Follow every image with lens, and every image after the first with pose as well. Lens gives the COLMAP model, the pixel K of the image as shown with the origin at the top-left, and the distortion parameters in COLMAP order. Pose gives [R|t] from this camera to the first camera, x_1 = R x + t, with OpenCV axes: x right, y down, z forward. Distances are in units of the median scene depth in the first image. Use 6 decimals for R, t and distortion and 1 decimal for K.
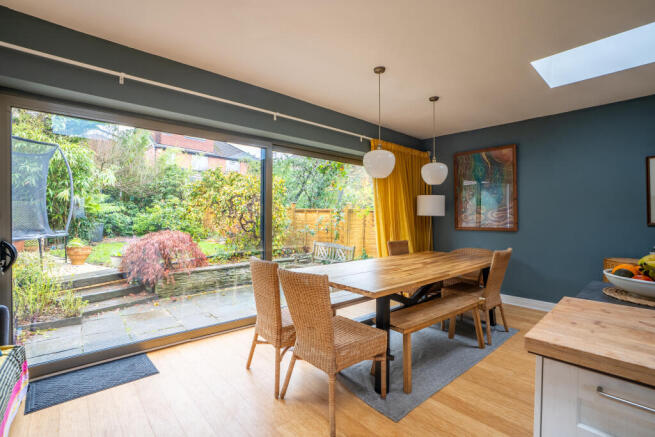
lens RADIAL K [[311.0, 0, 327.5], [0, 311.0, 218.5], [0, 0, 1]] dist [-0.075043, 0.029476]
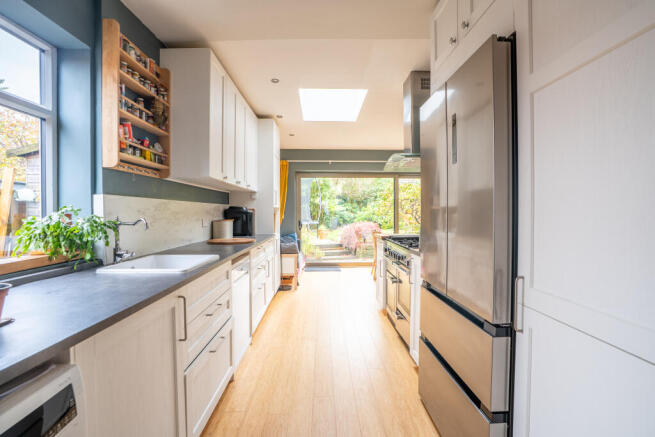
lens RADIAL K [[320.0, 0, 326.1], [0, 320.0, 217.4], [0, 0, 1]] dist [-0.088324, 0.033713]
pose [[0.760618, 0.003717, -0.649189, 0.364378], [-0.000534, 0.999987, 0.005100, 0.006552], [0.649200, -0.003532, 0.760610, -0.384689]]
